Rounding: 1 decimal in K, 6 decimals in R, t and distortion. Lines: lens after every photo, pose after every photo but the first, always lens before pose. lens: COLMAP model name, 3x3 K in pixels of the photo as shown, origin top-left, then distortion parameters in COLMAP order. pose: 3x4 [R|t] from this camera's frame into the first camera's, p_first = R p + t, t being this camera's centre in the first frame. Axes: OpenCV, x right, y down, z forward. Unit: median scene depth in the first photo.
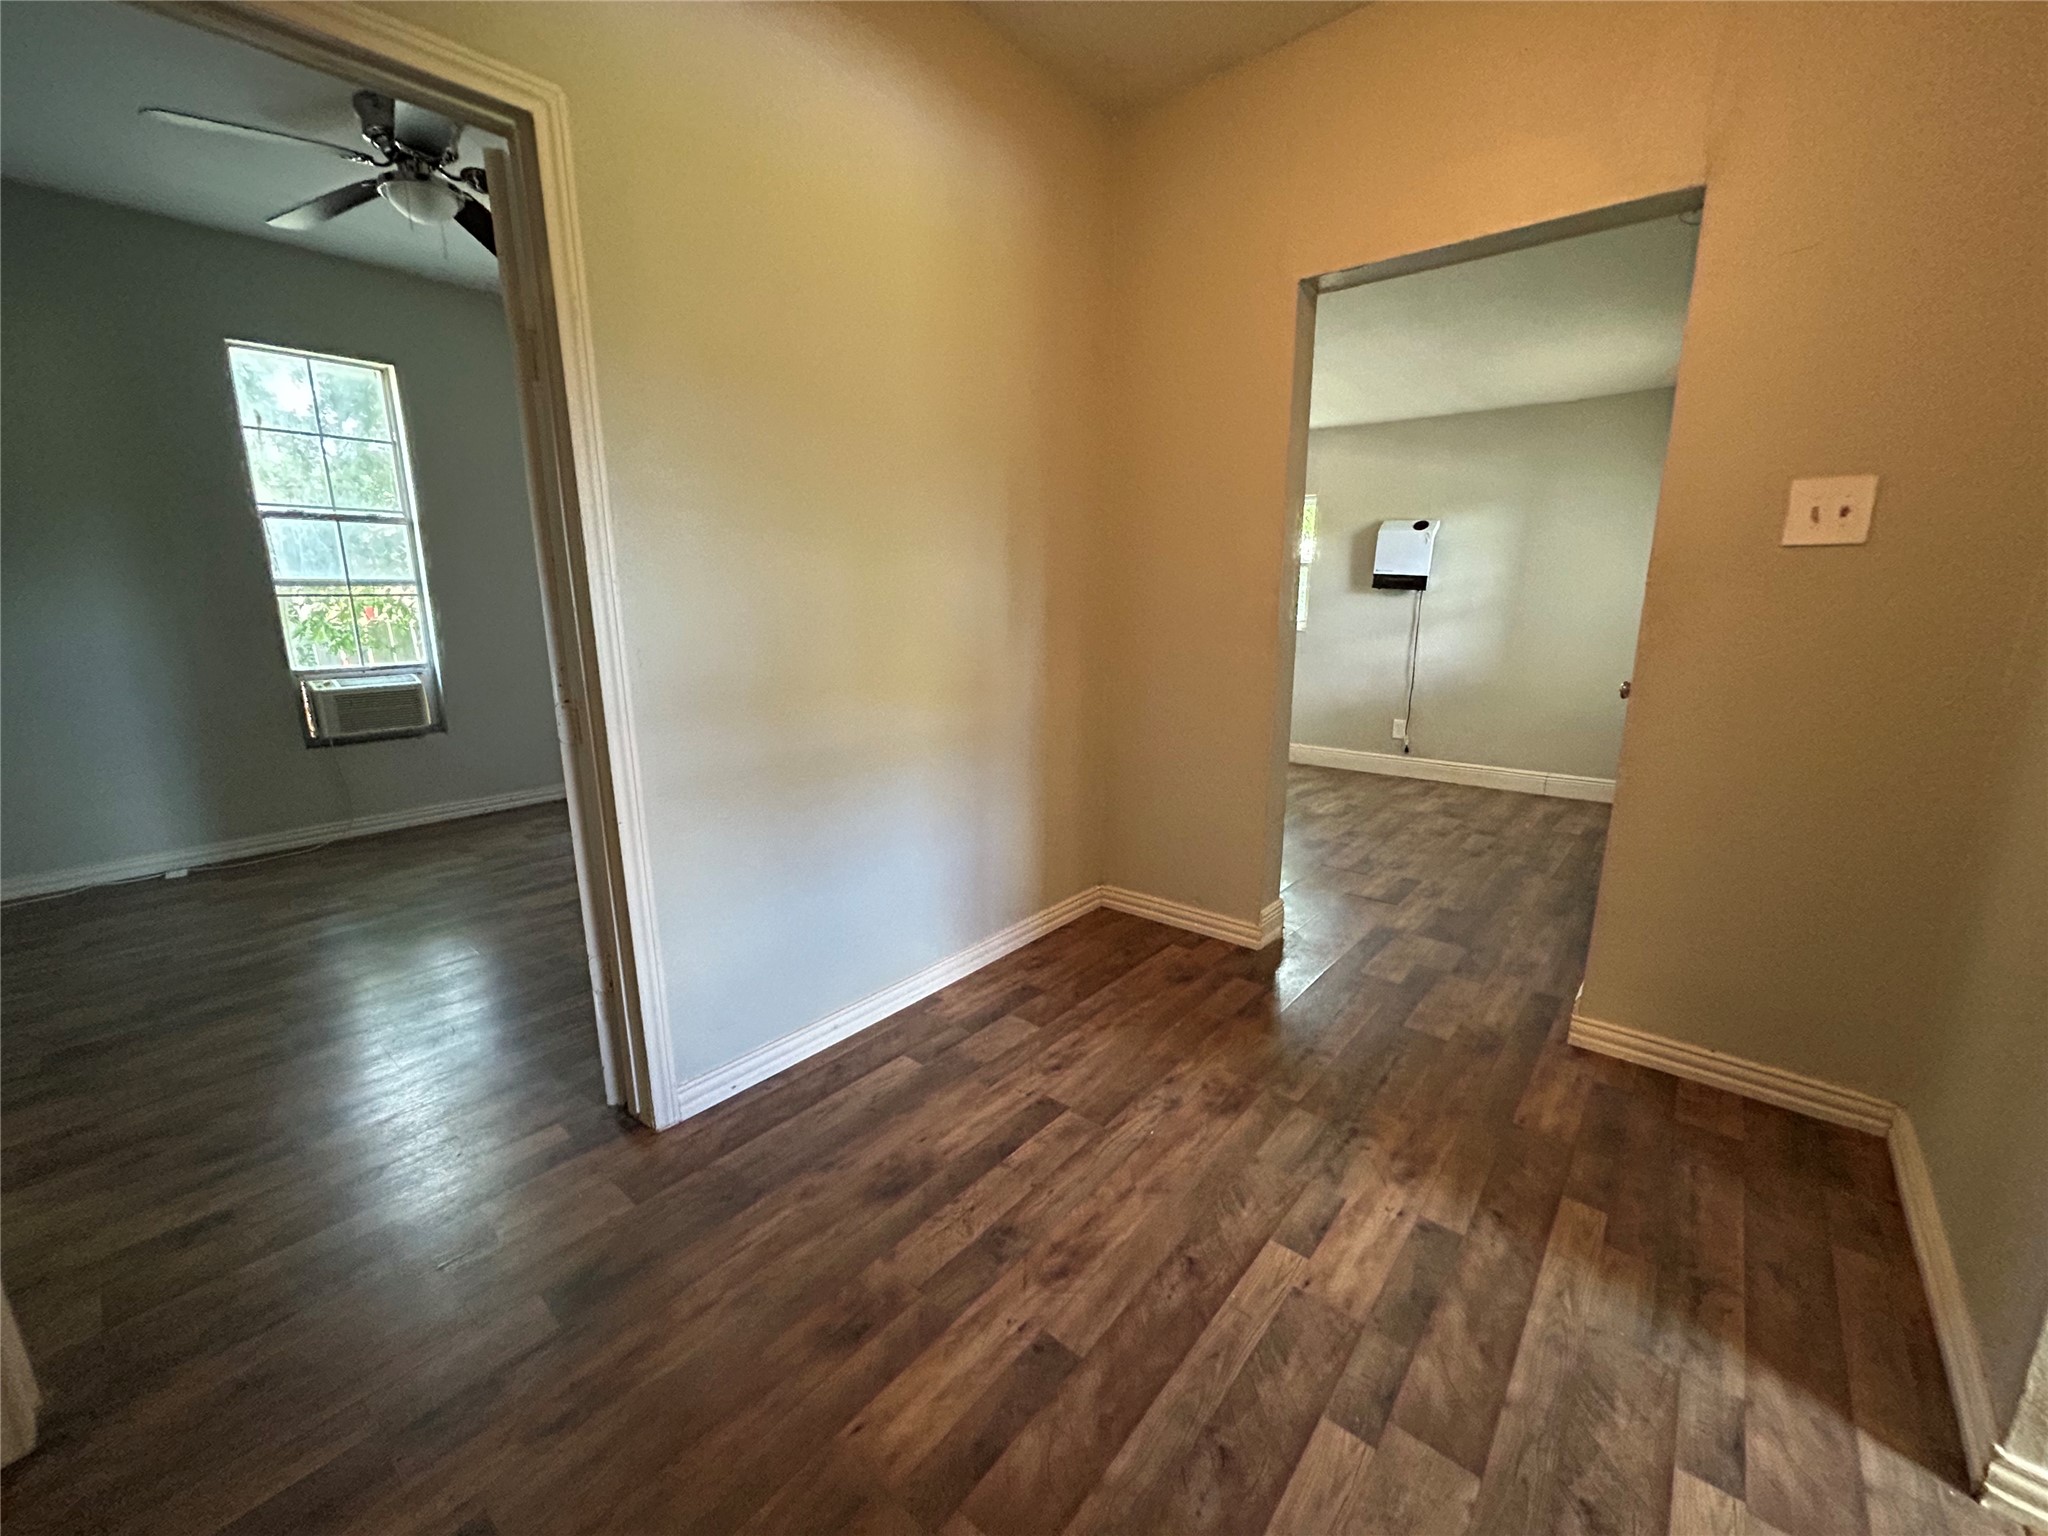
lens RADIAL K [[822.3, 0, 1008.6], [0, 822.3, 772.4], [0, 0, 1]] dist [-0.003669, 0.002290]
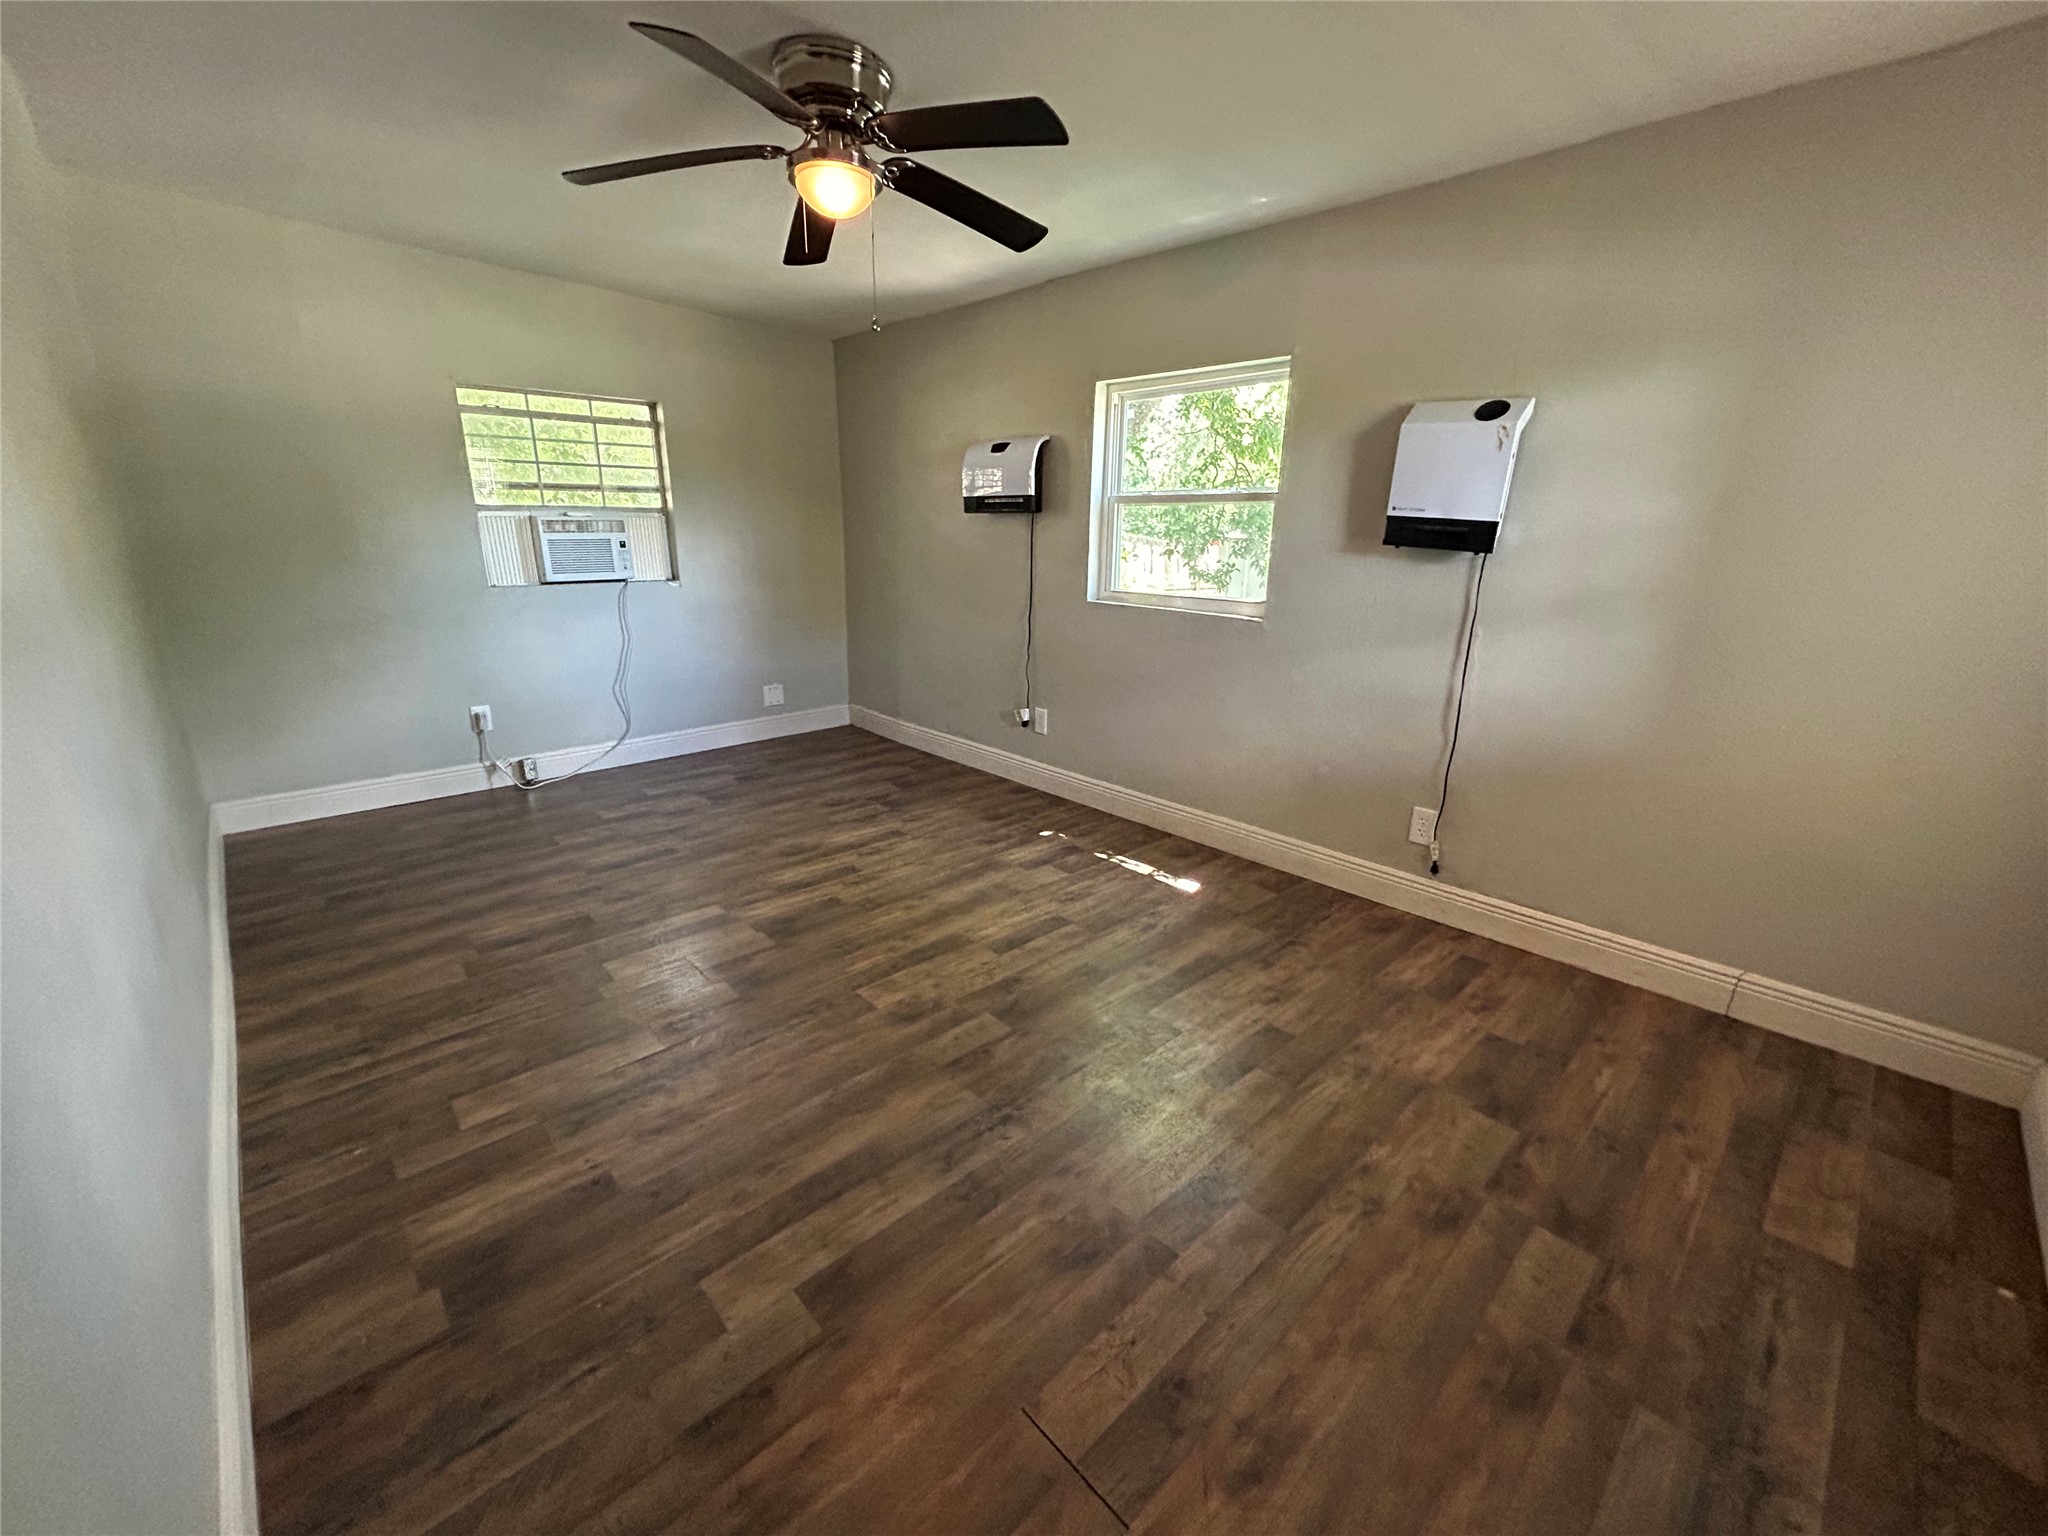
lens RADIAL K [[822.3, 0, 1018.2], [0, 822.3, 763.7], [0, 0, 1]] dist [-0.003669, 0.002290]
pose [[0.994419, 0.041119, -0.097164, 0.352309], [-0.035274, 0.997507, 0.061120, -0.146760], [0.099435, -0.057352, 0.993390, 0.606090]]
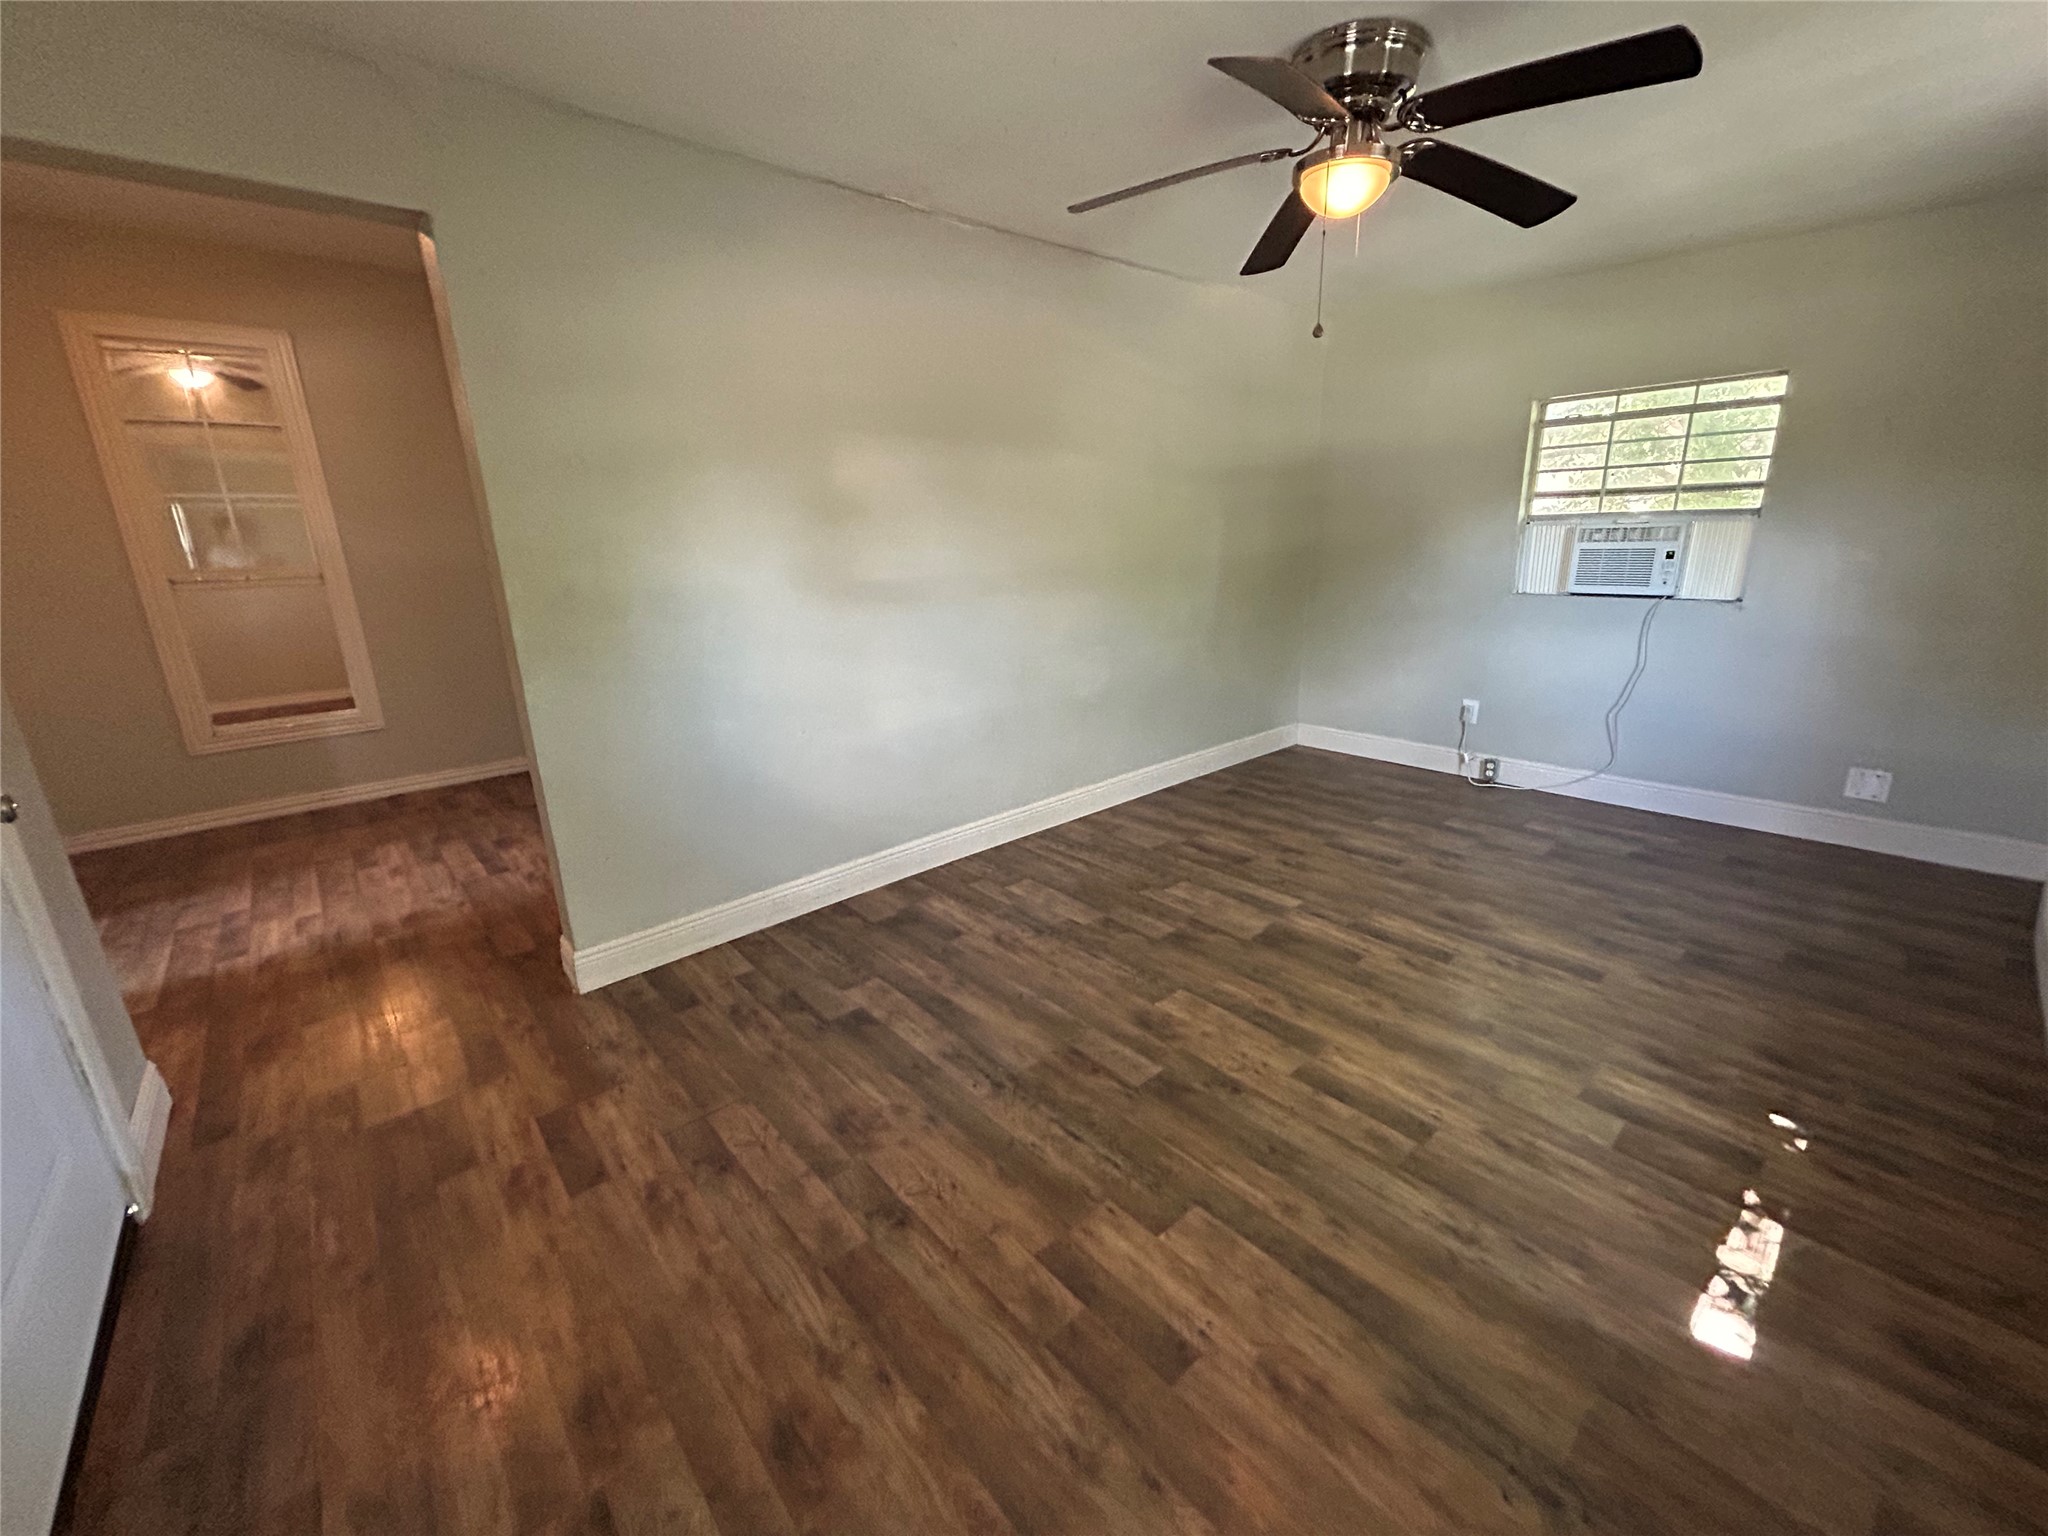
lens RADIAL K [[822.3, 0, 1027.0], [0, 822.3, 756.8], [0, 0, 1]] dist [-0.003669, 0.002290]
pose [[-0.126381, 0.269161, -0.954767, 0.721099], [-0.192771, 0.937472, 0.289802, -0.258994], [0.973071, 0.220677, -0.066593, 1.030685]]
